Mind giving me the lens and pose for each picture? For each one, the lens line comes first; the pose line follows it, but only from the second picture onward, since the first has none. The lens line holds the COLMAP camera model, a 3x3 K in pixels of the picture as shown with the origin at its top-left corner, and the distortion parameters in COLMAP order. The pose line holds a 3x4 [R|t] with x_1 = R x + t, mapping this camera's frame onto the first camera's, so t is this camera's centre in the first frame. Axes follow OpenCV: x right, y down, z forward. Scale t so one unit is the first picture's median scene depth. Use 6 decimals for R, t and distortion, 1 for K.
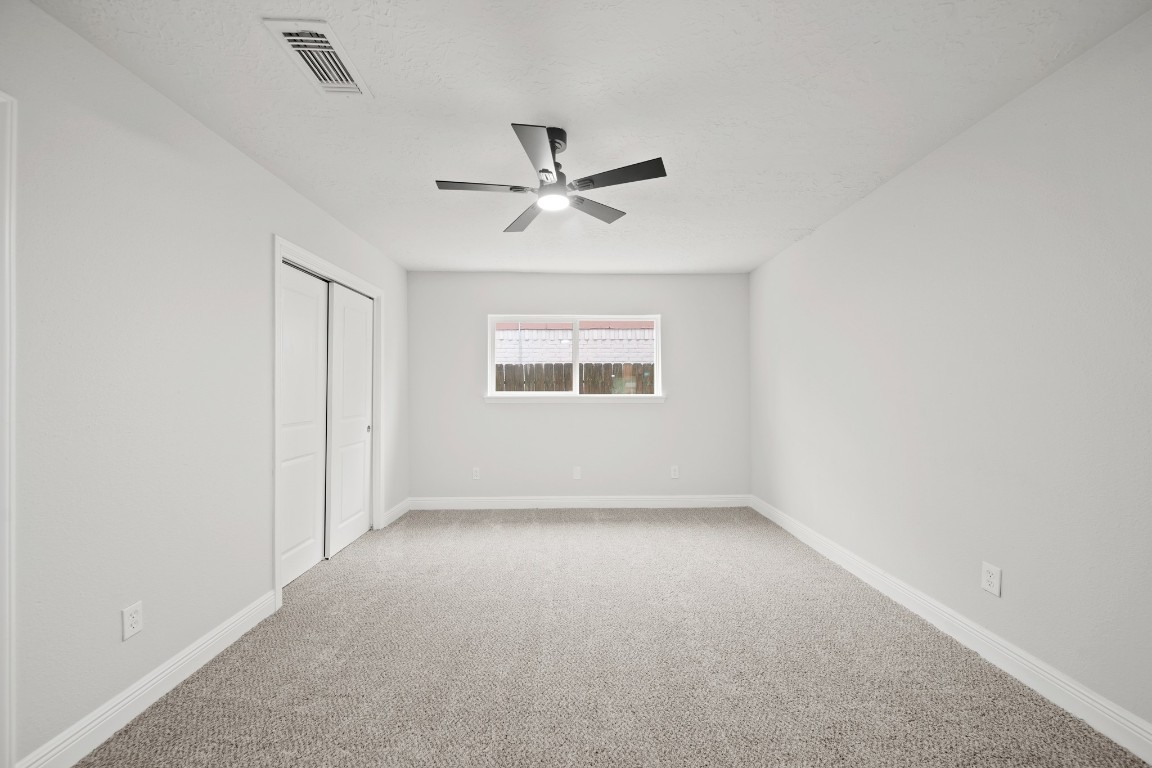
lens RADIAL K [[406.2, 0, 570.6], [0, 406.2, 384.9], [0, 0, 1]] dist [-0.003268, 0.000188]
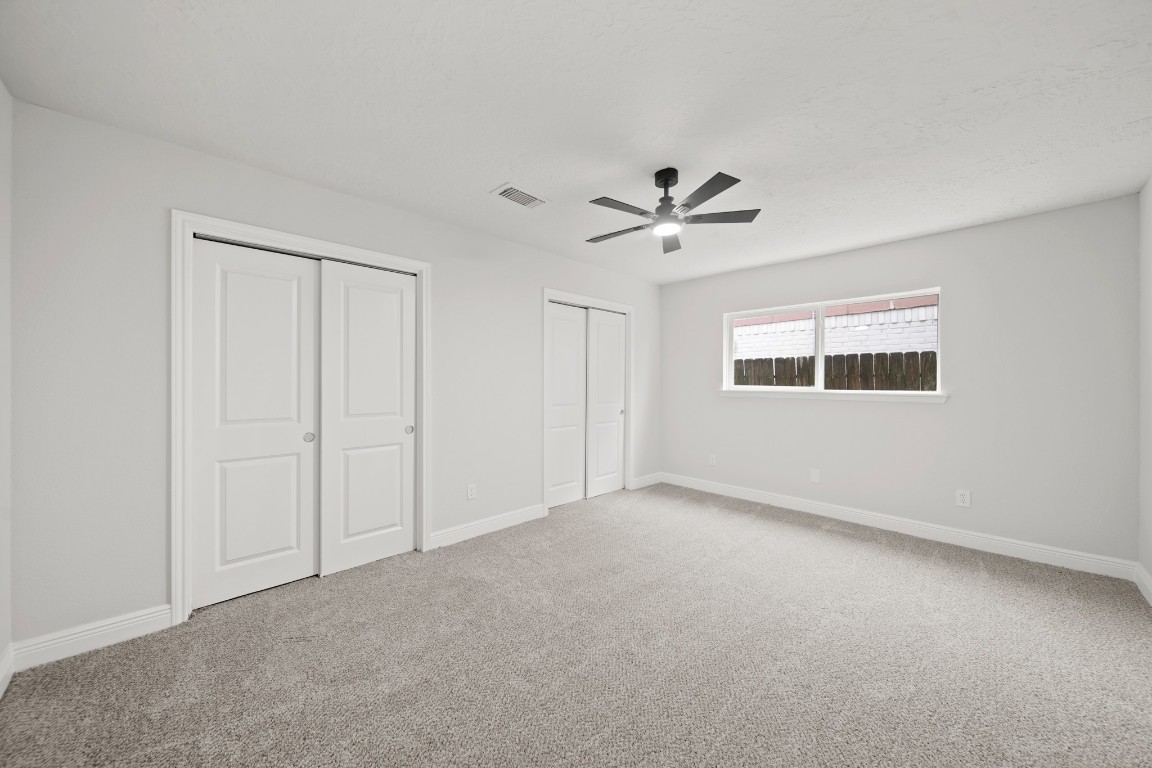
lens RADIAL K [[406.2, 0, 573.9], [0, 406.2, 381.7], [0, 0, 1]] dist [-0.003268, 0.000188]
pose [[0.679346, 0.004635, -0.733804, 0.324581], [0.000342, 0.999978, 0.006633, -0.000916], [0.733818, -0.004757, 0.679329, -0.014824]]
